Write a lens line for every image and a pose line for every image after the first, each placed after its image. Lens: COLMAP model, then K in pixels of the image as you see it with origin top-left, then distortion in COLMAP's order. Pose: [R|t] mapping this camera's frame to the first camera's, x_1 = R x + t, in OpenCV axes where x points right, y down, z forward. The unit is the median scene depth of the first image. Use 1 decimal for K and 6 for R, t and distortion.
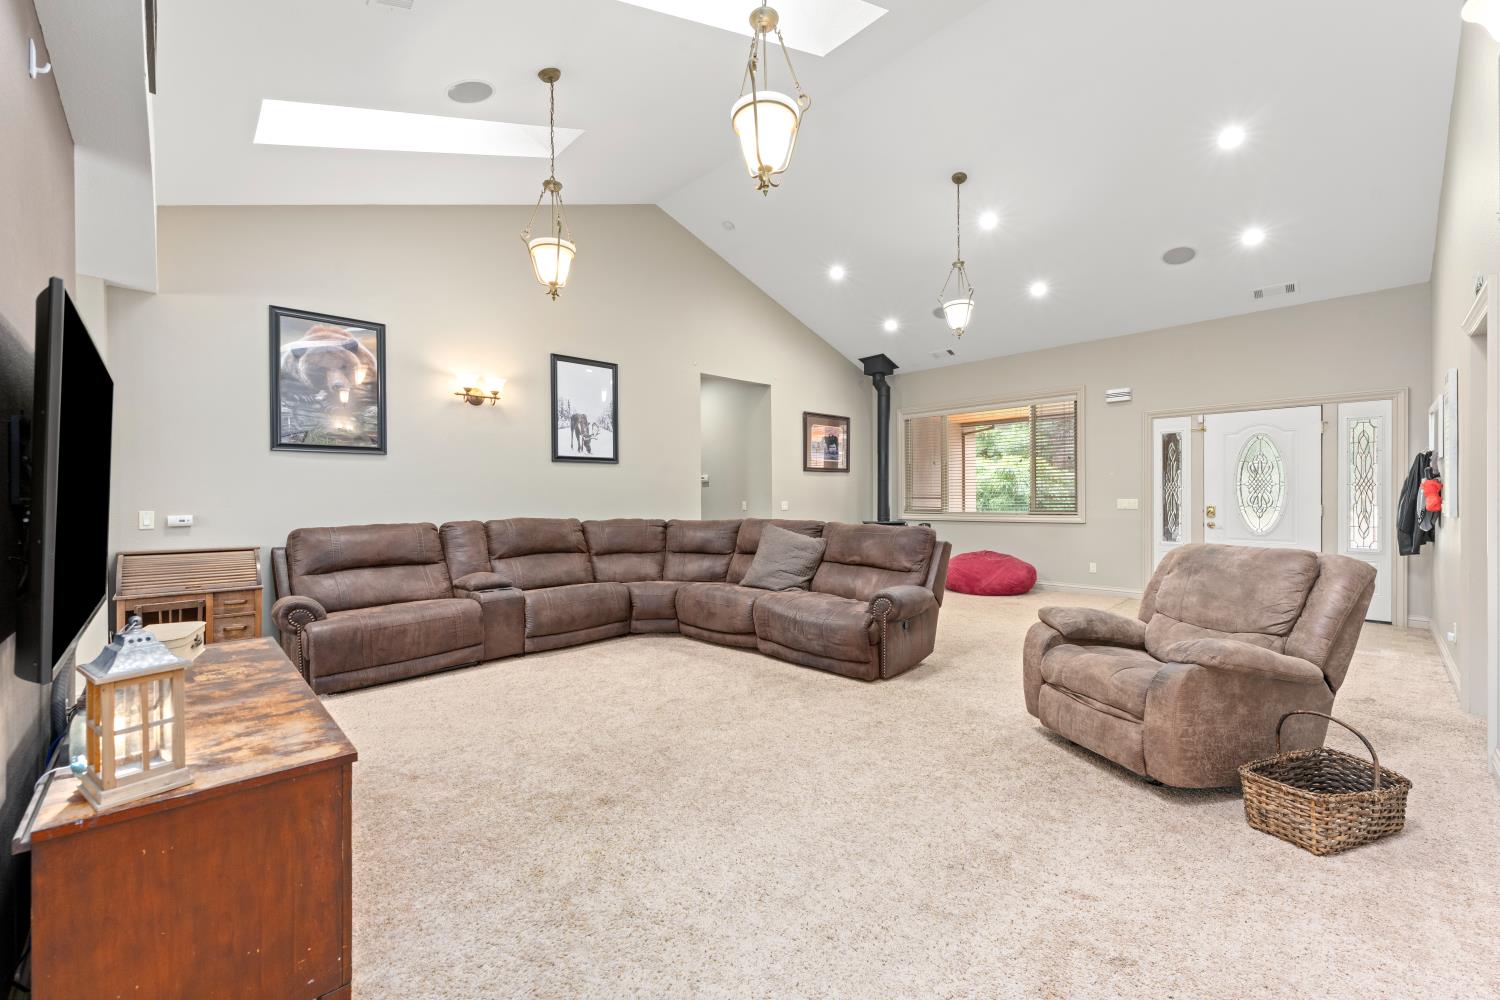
lens RADIAL K [[599.9, 0, 743.8], [0, 599.9, 499.3], [0, 0, 1]] dist [-0.000813, 0.001001]
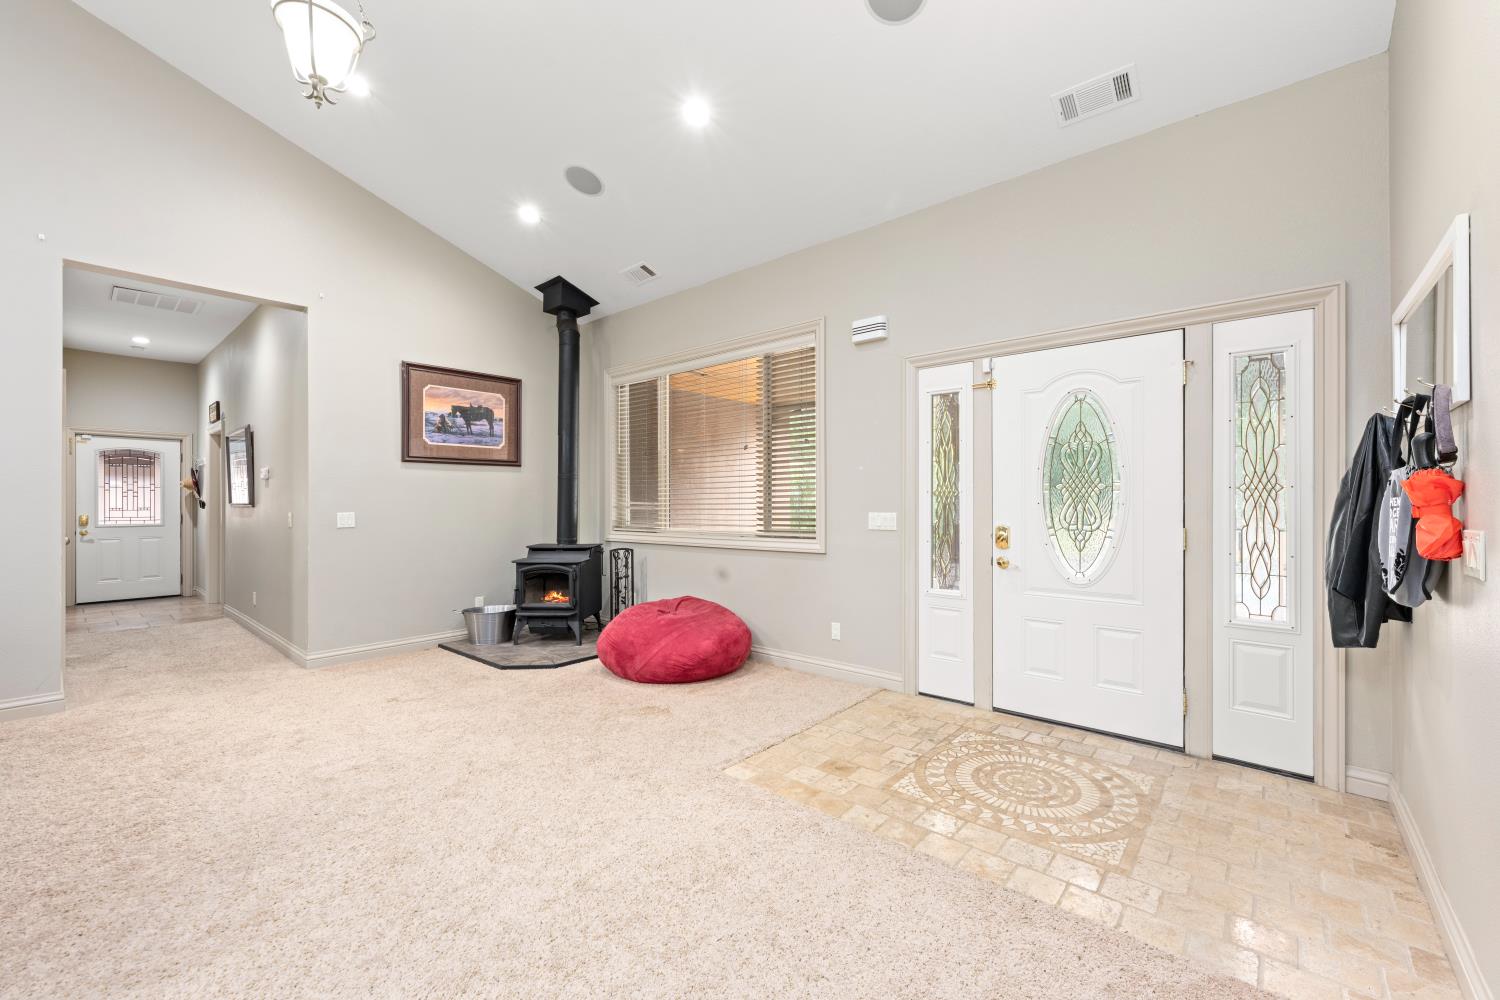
lens RADIAL K [[599.9, 0, 756.1], [0, 599.9, 501.2], [0, 0, 1]] dist [-0.000813, 0.001001]
pose [[0.995307, 0.005219, 0.096630, 0.371954], [-0.004494, 0.999960, -0.007721, -0.004561], [-0.096666, 0.007251, 0.995290, 0.356595]]
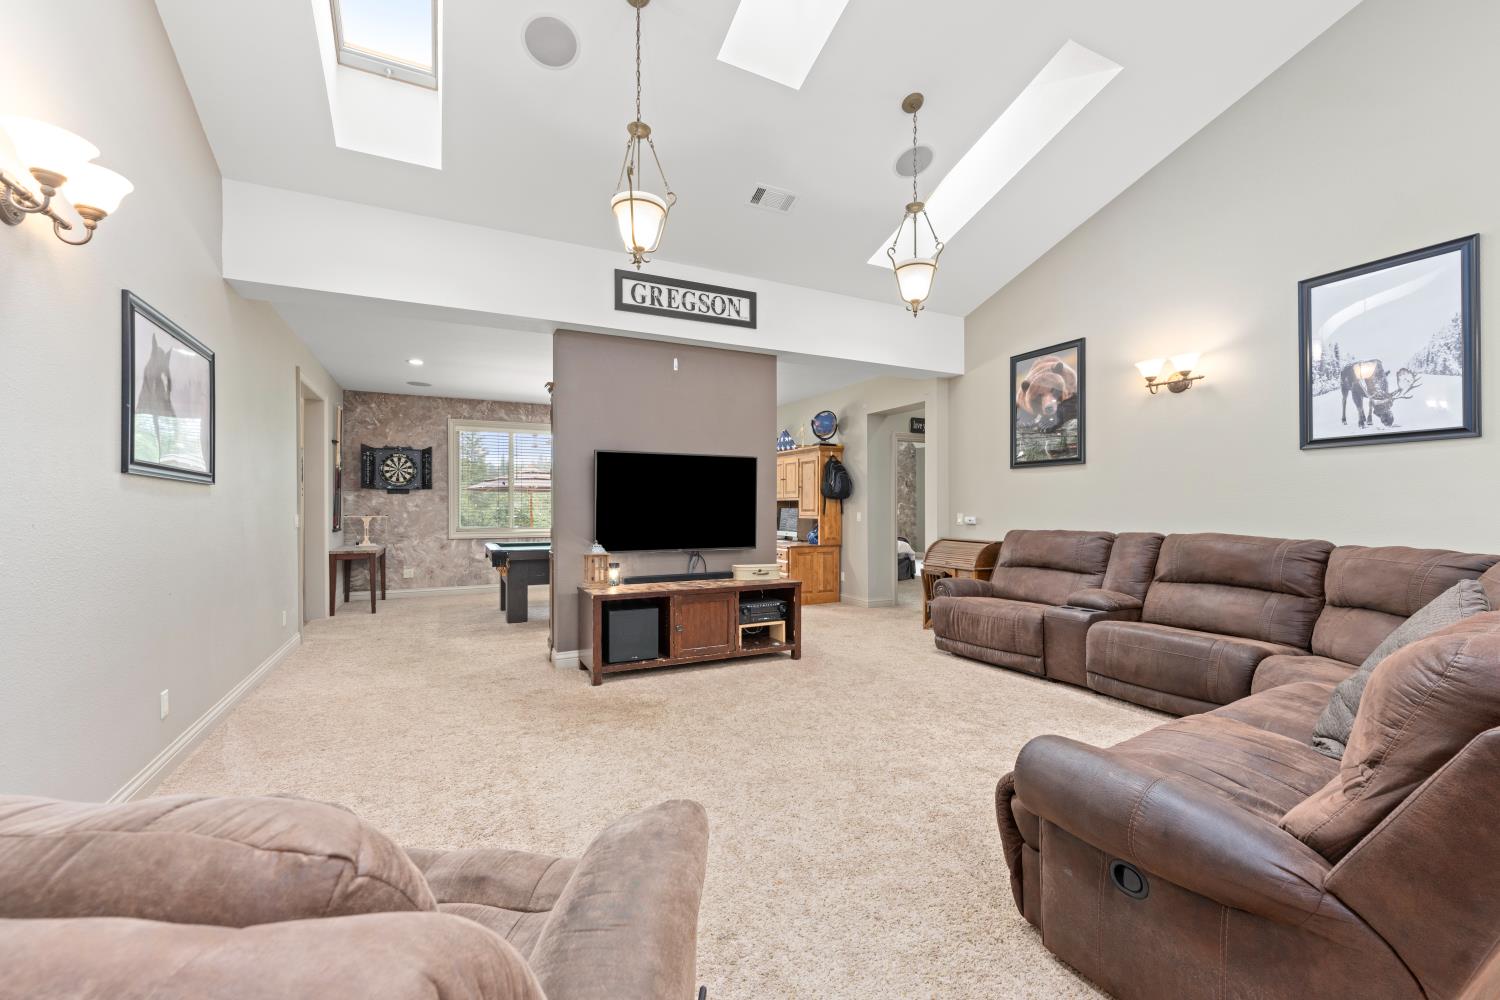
lens RADIAL K [[599.9, 0, 748.0], [0, 599.9, 503.2], [0, 0, 1]] dist [-0.000813, 0.001001]
pose [[-0.277883, -0.008053, -0.960581, 1.685786], [-0.009767, 0.999937, -0.005557, 0.013995], [0.960565, 0.007838, -0.277945, 2.240142]]
